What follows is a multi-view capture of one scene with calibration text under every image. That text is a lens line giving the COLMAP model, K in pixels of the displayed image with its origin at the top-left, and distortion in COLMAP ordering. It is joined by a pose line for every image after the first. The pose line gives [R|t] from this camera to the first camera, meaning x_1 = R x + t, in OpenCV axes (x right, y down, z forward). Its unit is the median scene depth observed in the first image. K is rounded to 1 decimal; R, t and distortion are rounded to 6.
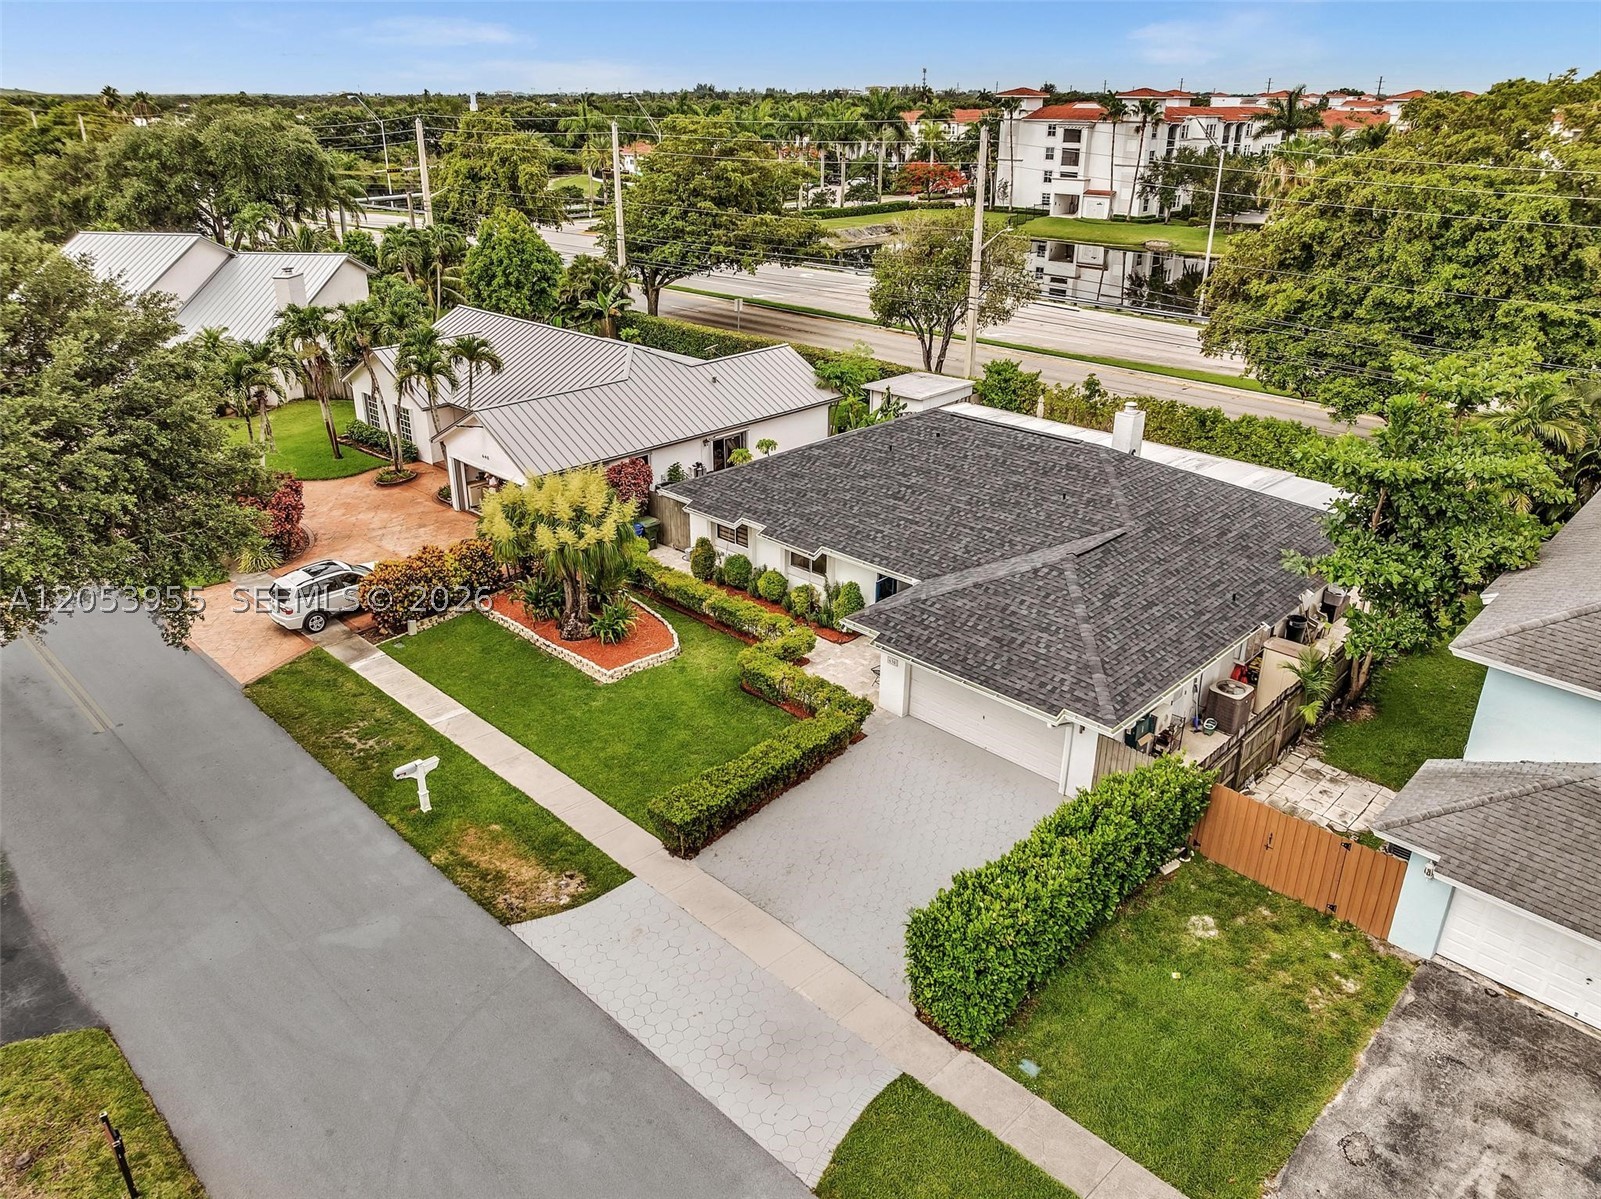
lens RADIAL K [[1147.7, 0, 806.3], [0, 1147.7, 544.6], [0, 0, 1]] dist [-0.022370, -0.001141]
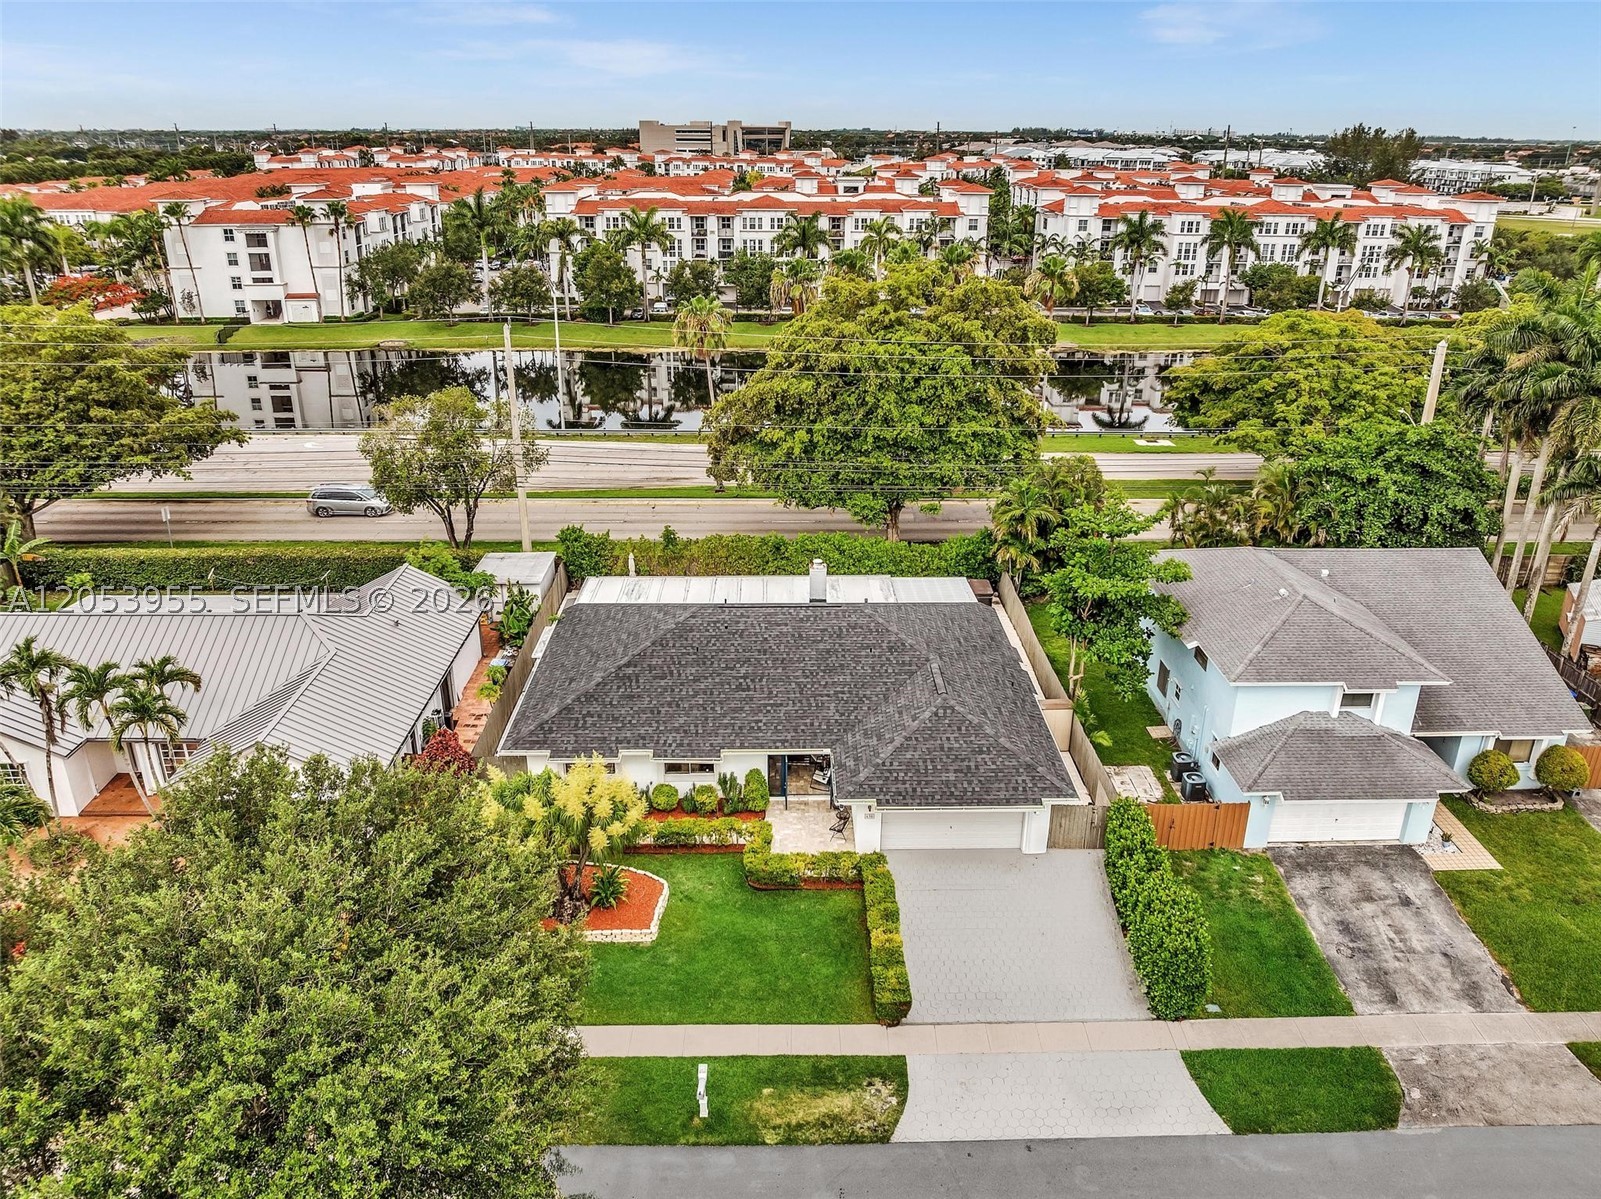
lens RADIAL K [[1130.7, 0, 800.5], [0, 1130.7, 599.5], [0, 0, 1]] dist [-0.029449, -0.006826]
pose [[0.701718, -0.277102, 0.656358, -0.646469], [0.264391, 0.956761, 0.121264, -0.262938], [-0.661581, 0.088442, 0.744640, 0.084817]]
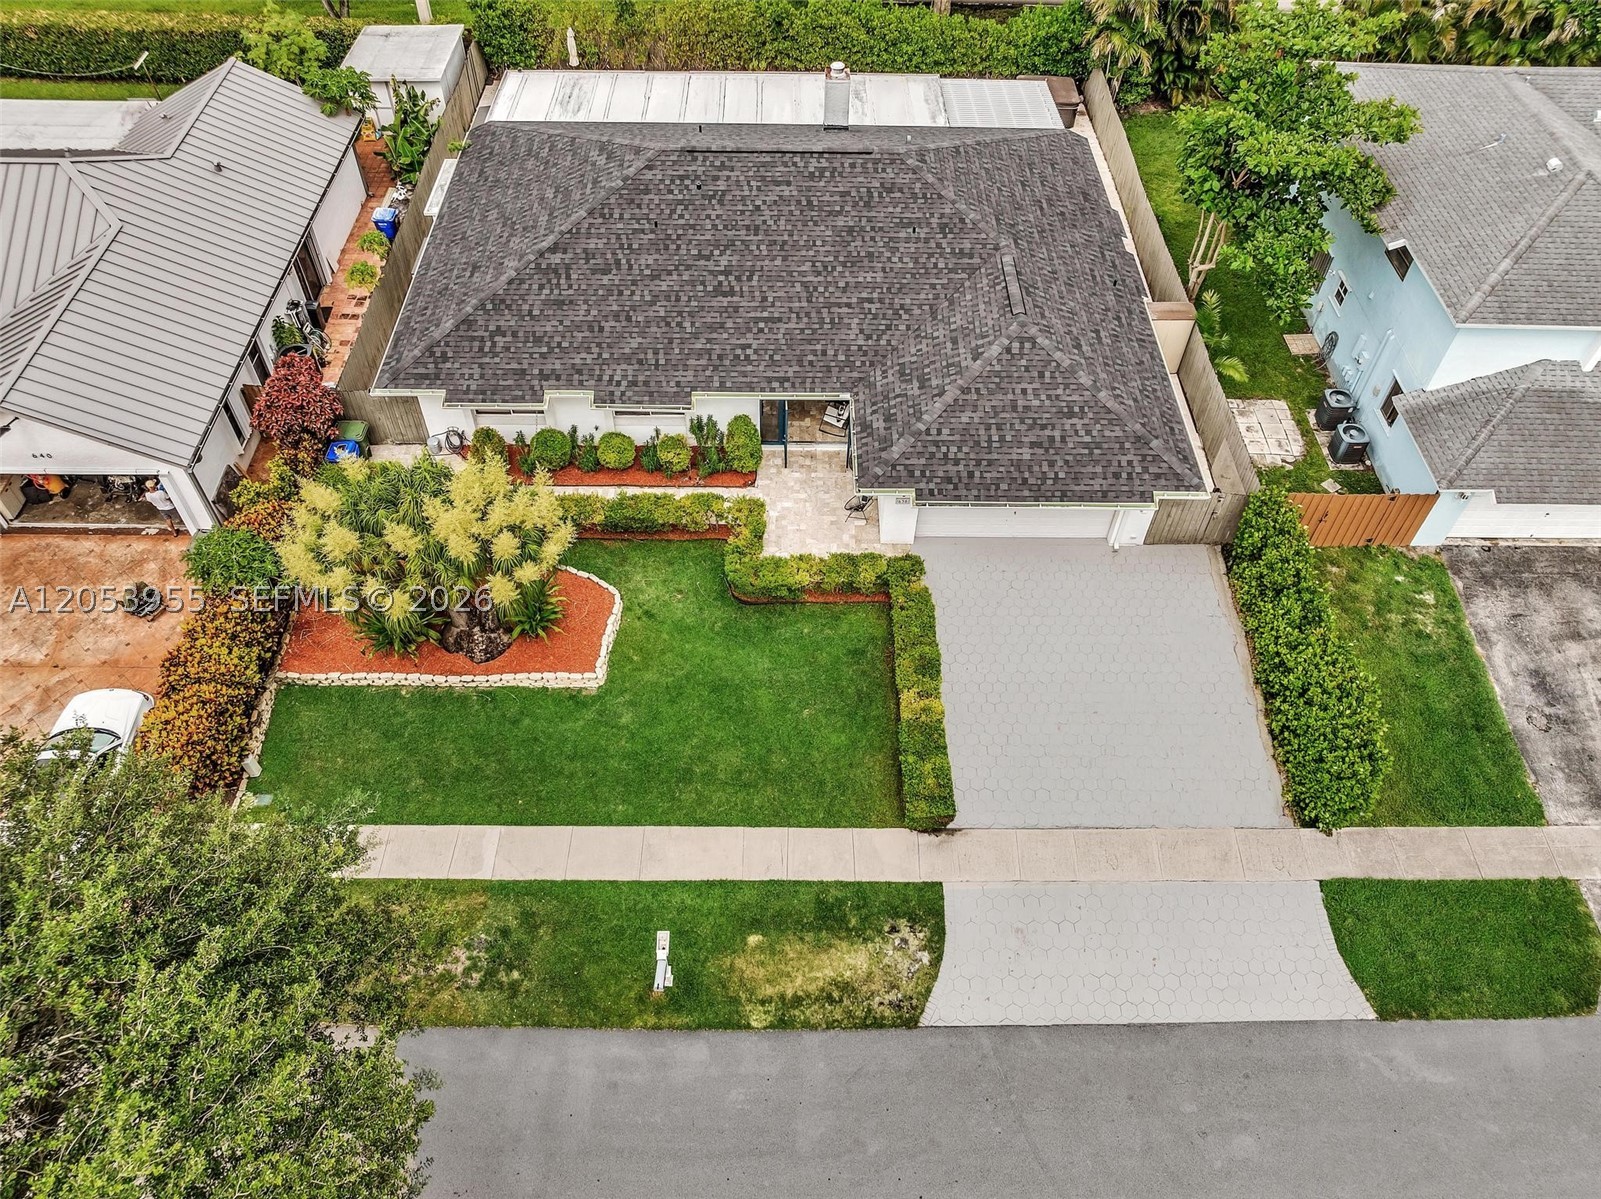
lens RADIAL K [[1121.8, 0, 804.8], [0, 1121.8, 588.9], [0, 0, 1]] dist [-0.030565, -0.000828]
pose [[0.708137, -0.536182, 0.459403, -0.370311], [0.246694, 0.797521, 0.550547, -0.303060], [-0.661577, -0.276531, 0.697027, 0.368475]]
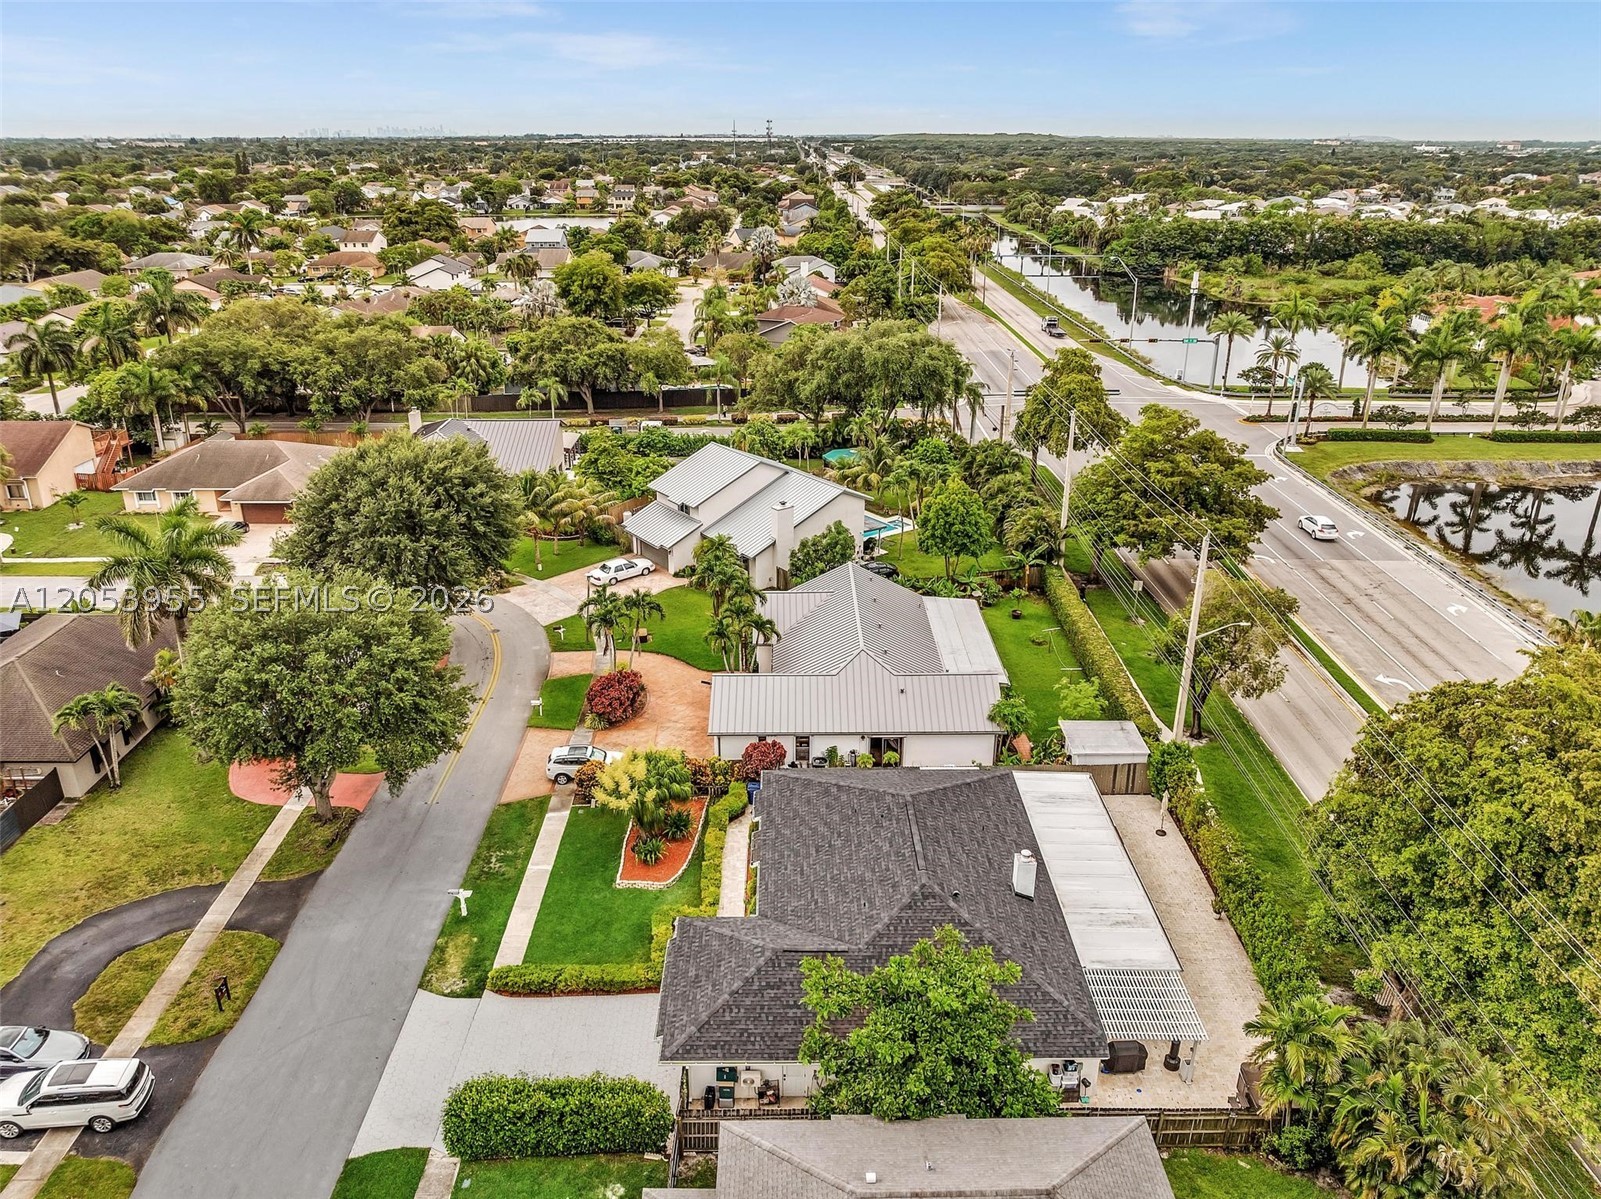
lens RADIAL K [[1121.8, 0, 804.8], [0, 1121.8, 588.9], [0, 0, 1]] dist [-0.030565, -0.000828]
pose [[0.709506, 0.270941, -0.650532, 0.929690], [-0.262162, 0.958359, 0.113220, -0.532993], [0.654119, 0.090214, 0.750992, -0.095784]]
